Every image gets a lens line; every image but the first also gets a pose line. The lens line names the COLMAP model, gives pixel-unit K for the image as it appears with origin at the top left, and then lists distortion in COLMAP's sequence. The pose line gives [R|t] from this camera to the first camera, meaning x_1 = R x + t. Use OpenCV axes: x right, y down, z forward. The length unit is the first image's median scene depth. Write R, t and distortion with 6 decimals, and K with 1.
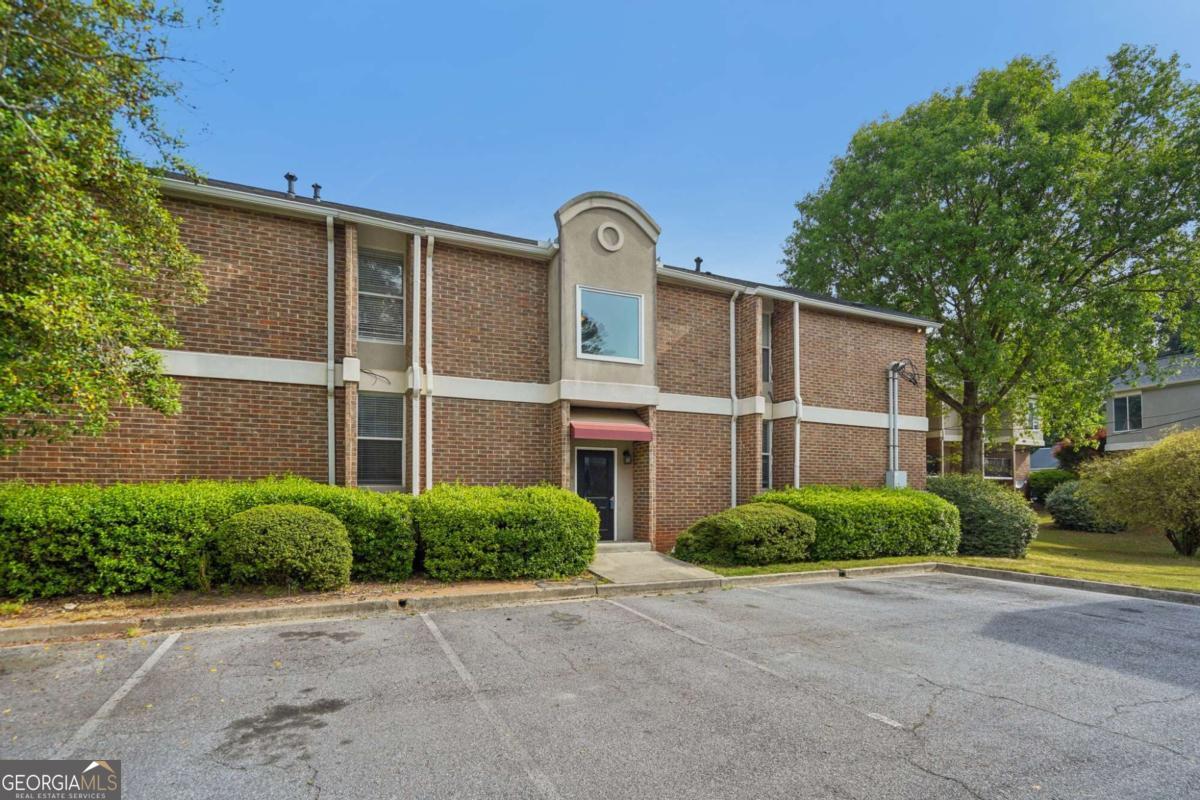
lens RADIAL K [[571.8, 0, 584.0], [0, 571.8, 479.0], [0, 0, 1]] dist [-0.004181, 0.002864]
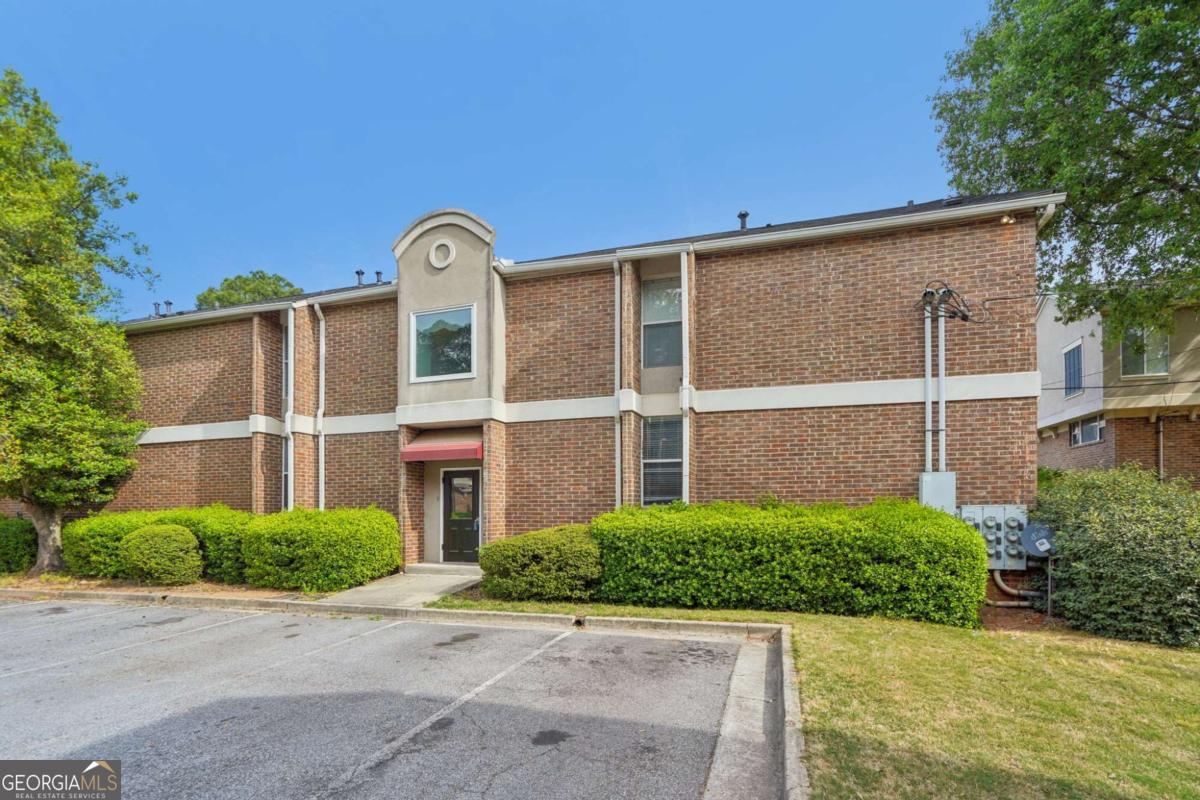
lens RADIAL K [[571.8, 0, 551.8], [0, 571.8, 495.4], [0, 0, 1]] dist [-0.004181, 0.002864]
pose [[0.753890, -0.027976, -0.656405, 0.858925], [0.025867, 0.999582, -0.012894, 0.009972], [0.656491, -0.007258, 0.754299, 0.393592]]
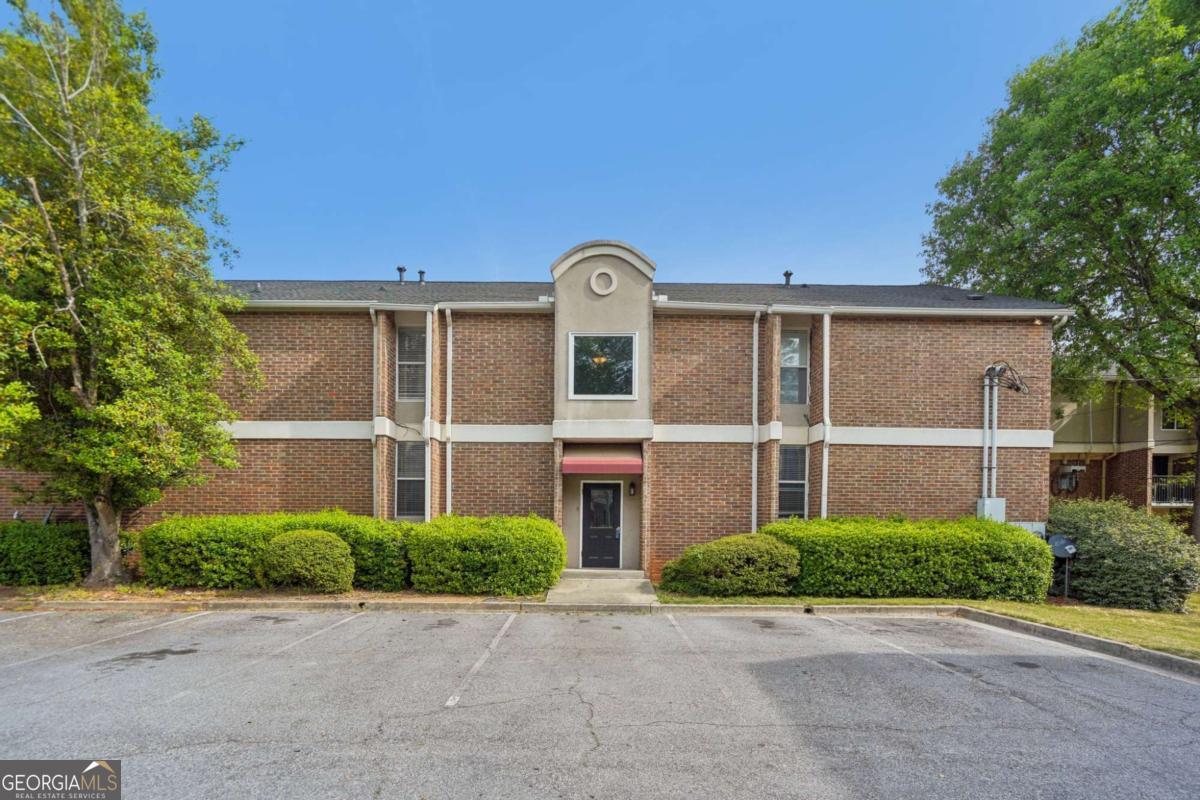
lens RADIAL K [[582.6, 0, 578.1], [0, 582.6, 521.2], [0, 0, 1]] dist [-0.003331, 0.000926]
pose [[0.914264, 0.001410, -0.405117, 0.462120], [0.005799, 0.999846, 0.016568, 0.002835], [0.405078, -0.017496, 0.914115, -0.016904]]
